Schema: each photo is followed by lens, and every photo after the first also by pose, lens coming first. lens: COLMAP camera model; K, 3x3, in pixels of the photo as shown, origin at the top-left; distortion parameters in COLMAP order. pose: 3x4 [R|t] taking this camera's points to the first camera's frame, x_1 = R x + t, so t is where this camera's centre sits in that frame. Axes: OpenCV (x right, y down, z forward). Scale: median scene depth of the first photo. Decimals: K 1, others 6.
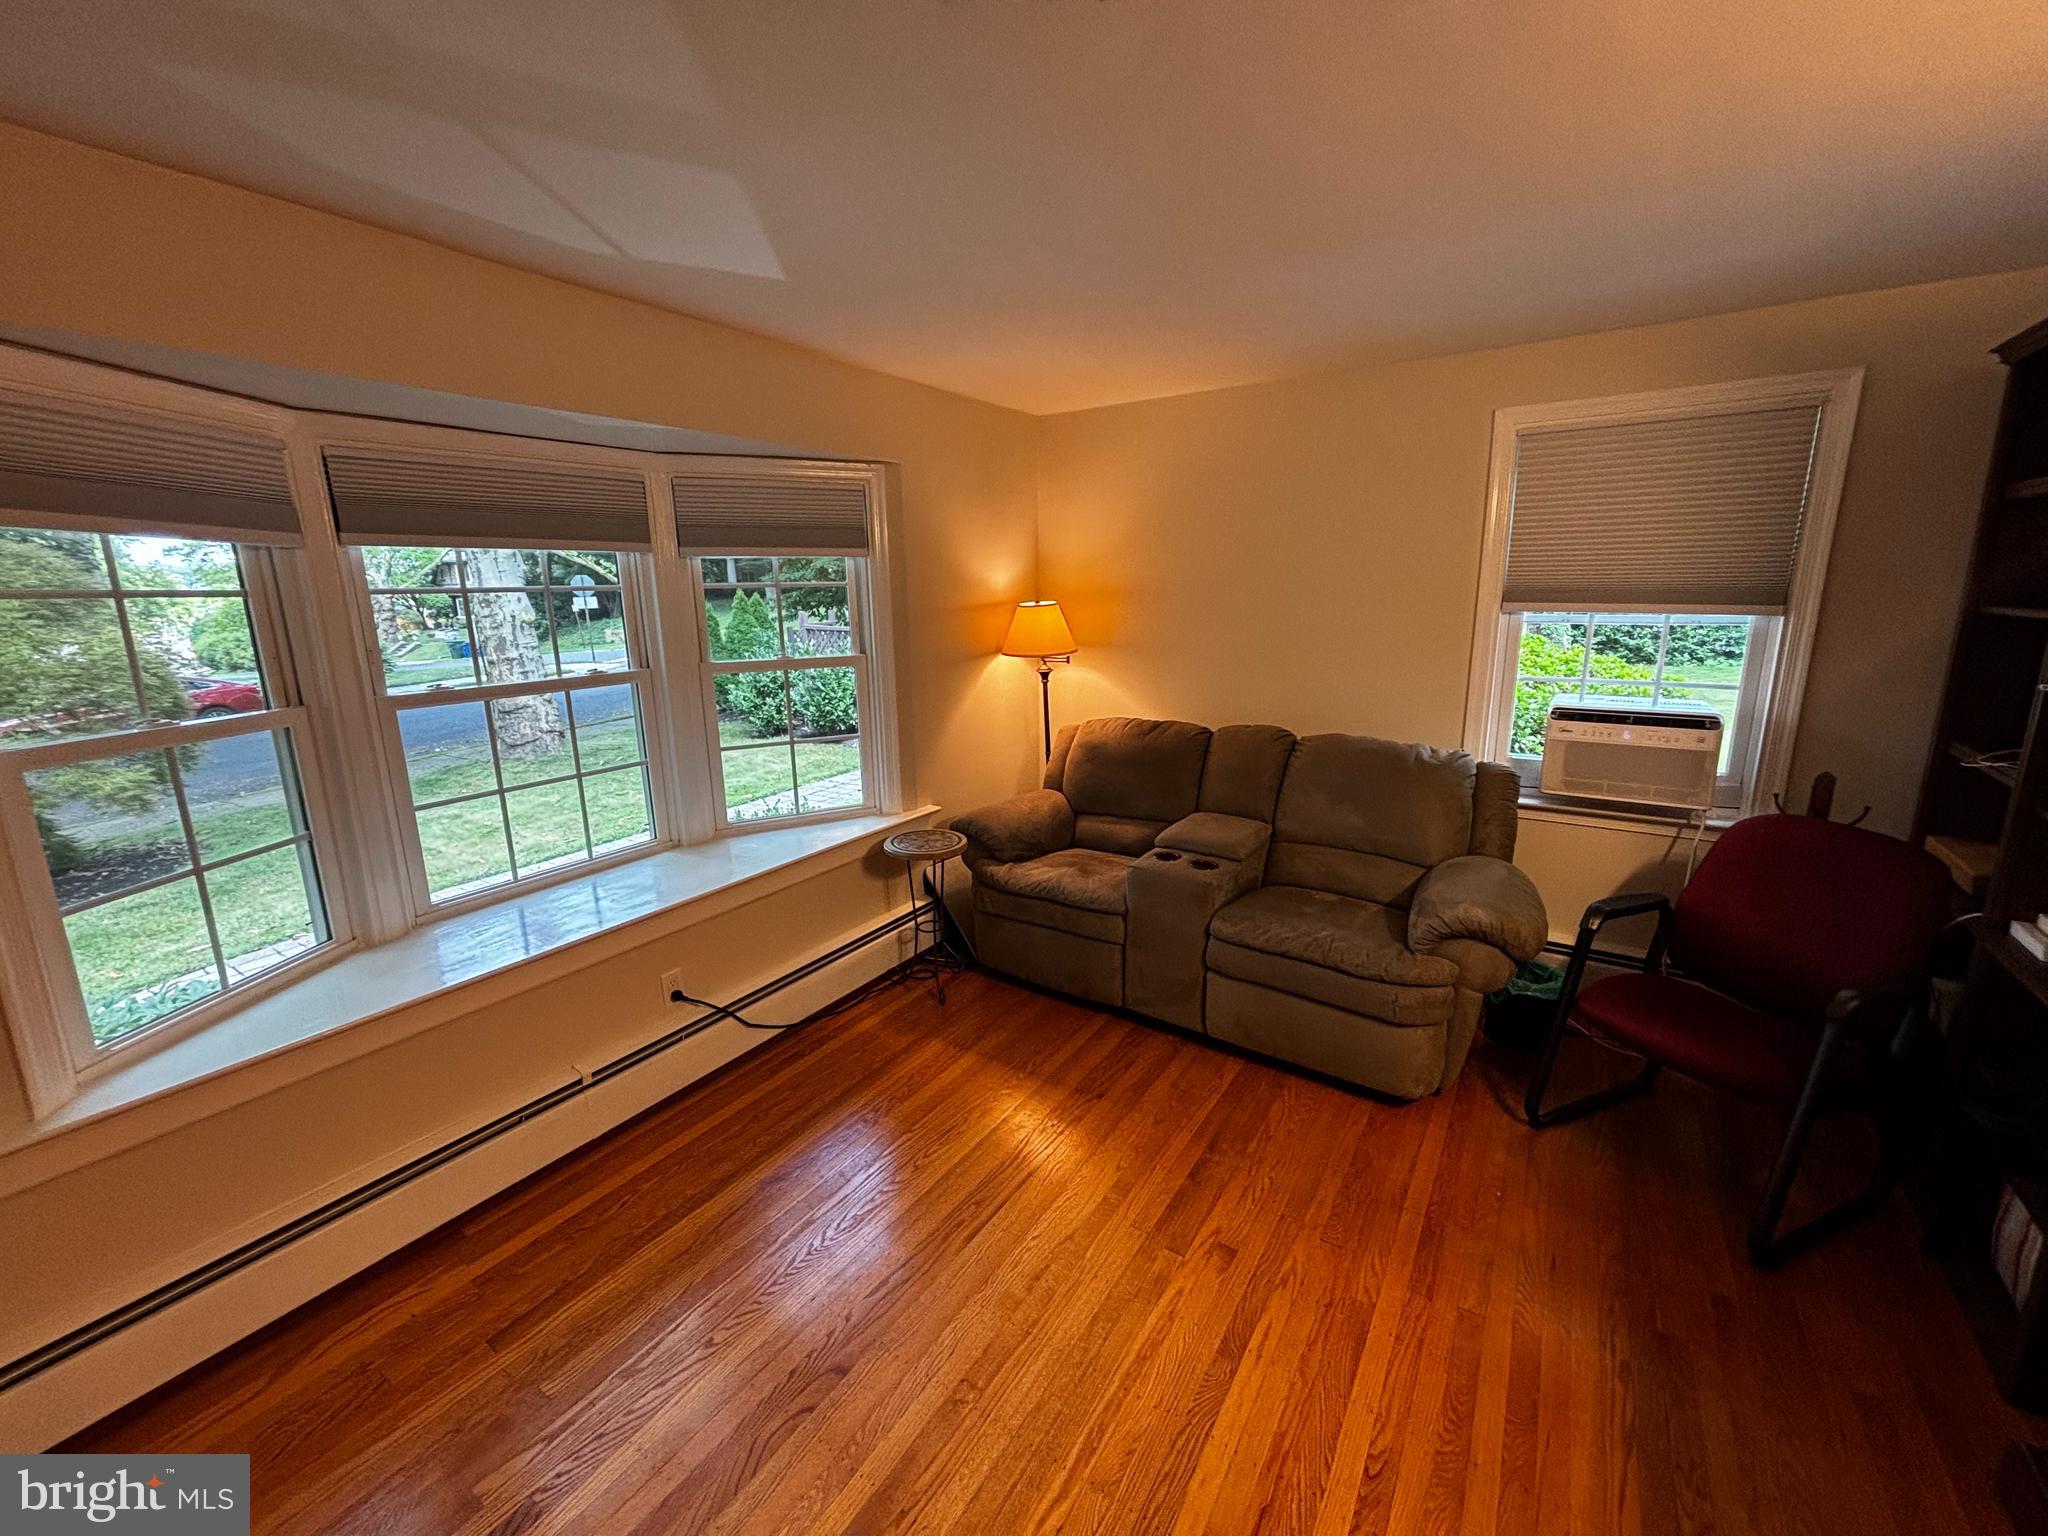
lens RADIAL K [[821.8, 0, 1026.0], [0, 821.8, 761.6], [0, 0, 1]] dist [0.000012, -0.000363]
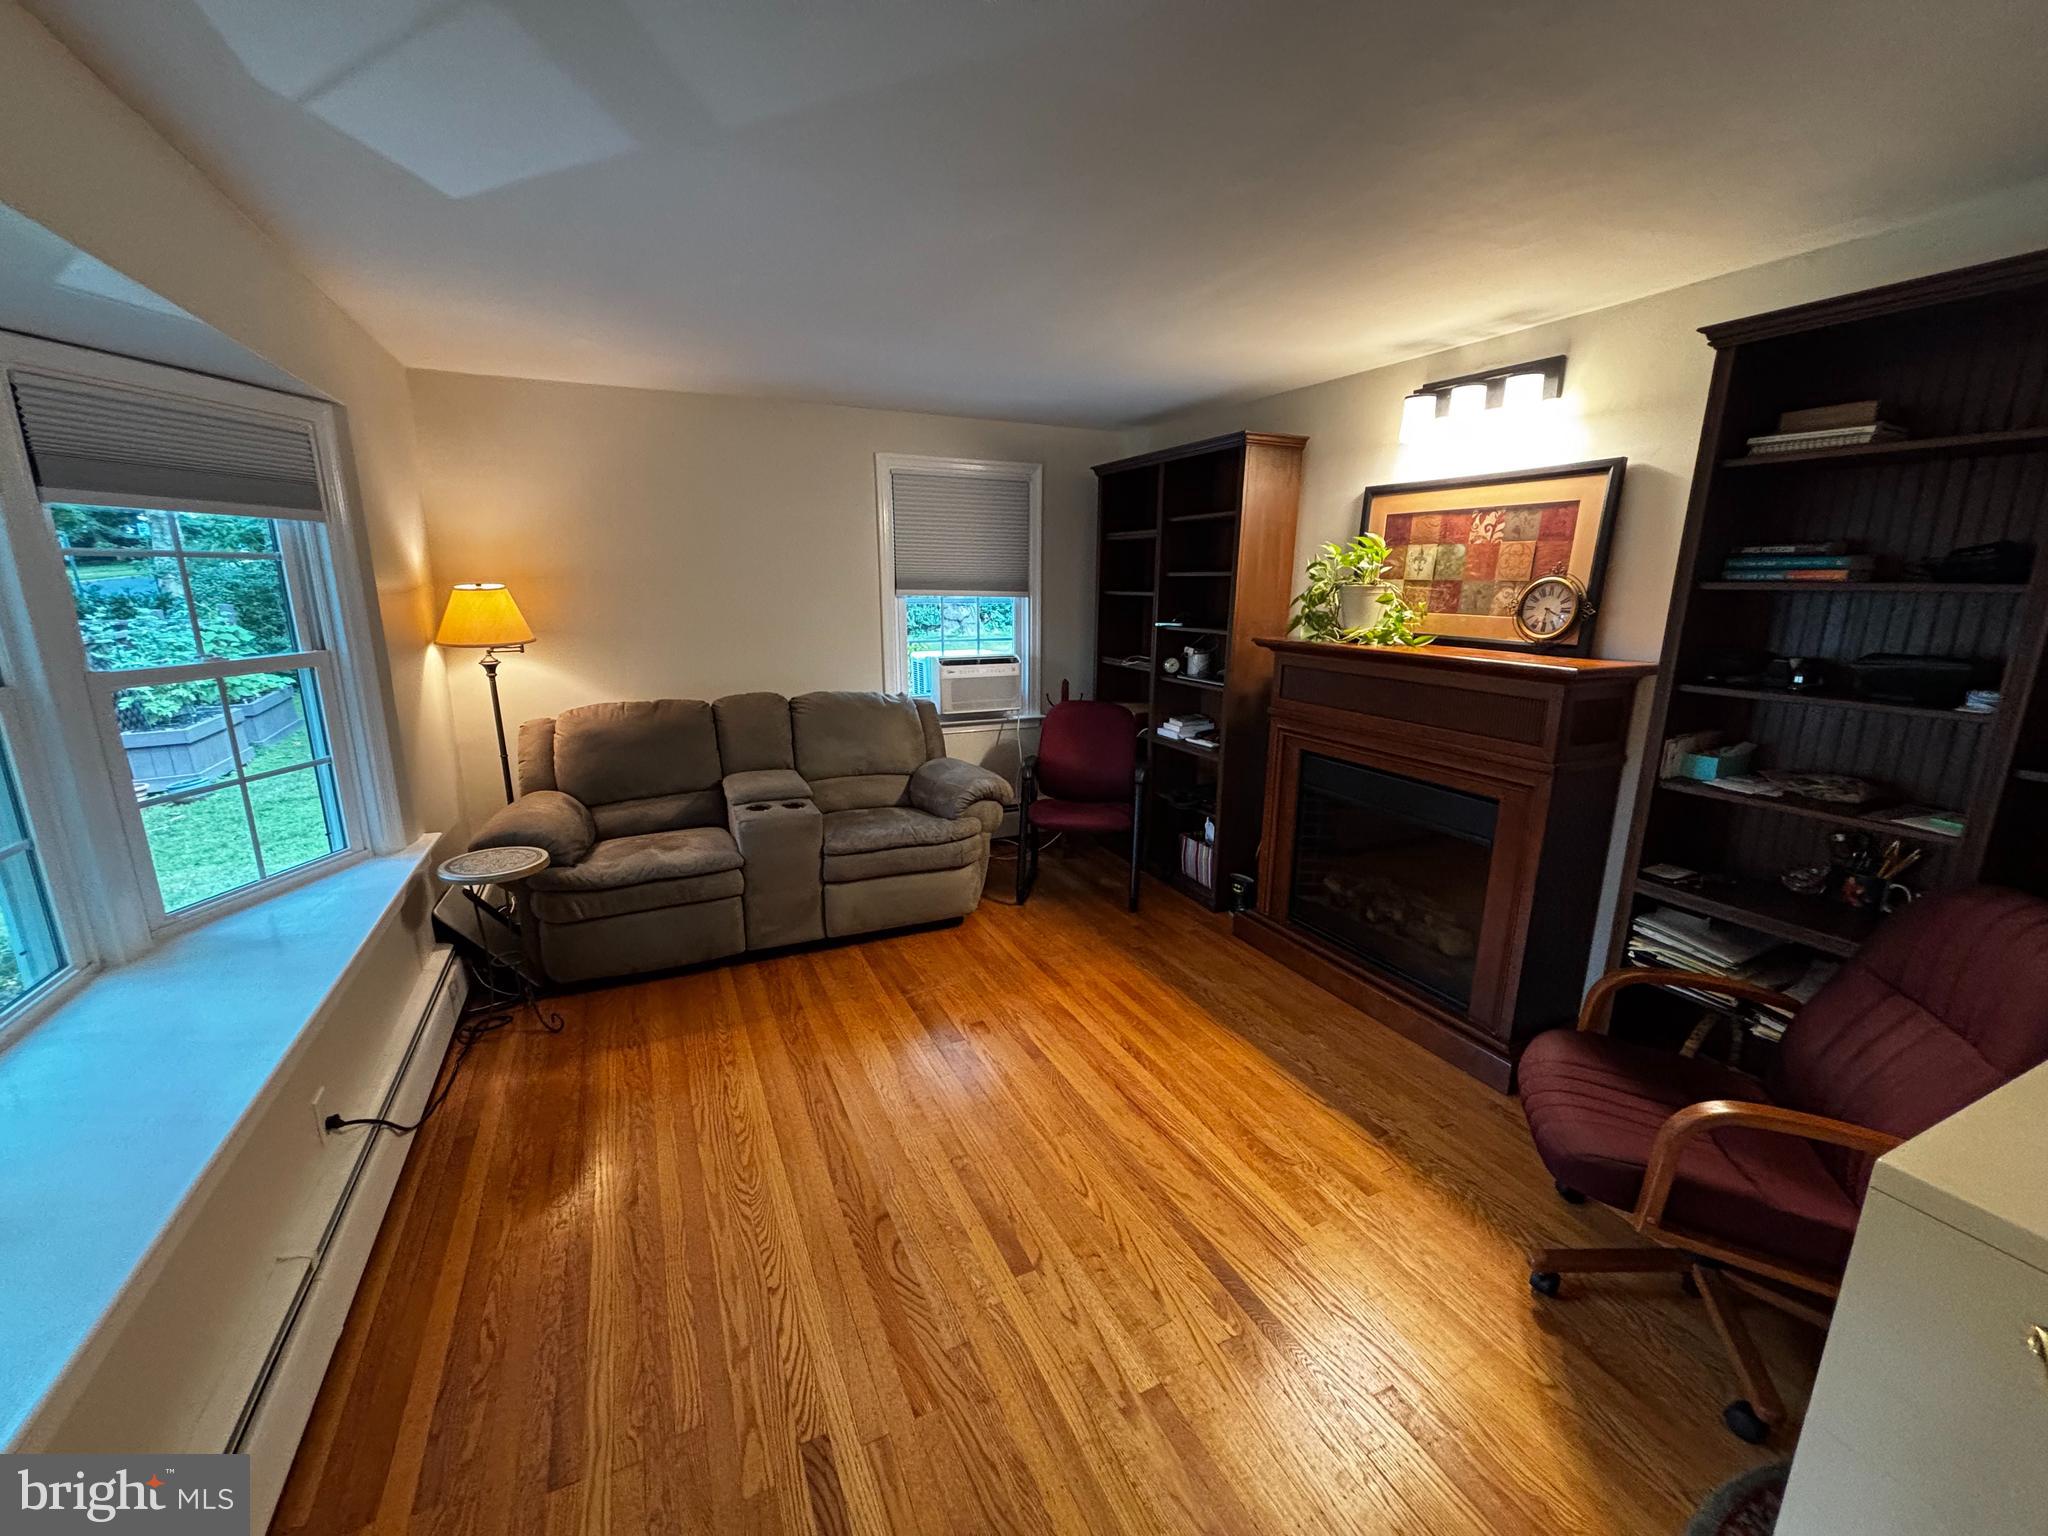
lens RADIAL K [[815.6, 0, 1024.0], [0, 815.6, 768.0], [0, 0, 1]] dist [0.000867, -0.013257]
pose [[0.511234, -0.173528, 0.841741, -0.627187], [0.164999, 0.981003, 0.102024, 0.006612], [-0.843454, 0.086728, 0.530154, 0.086230]]
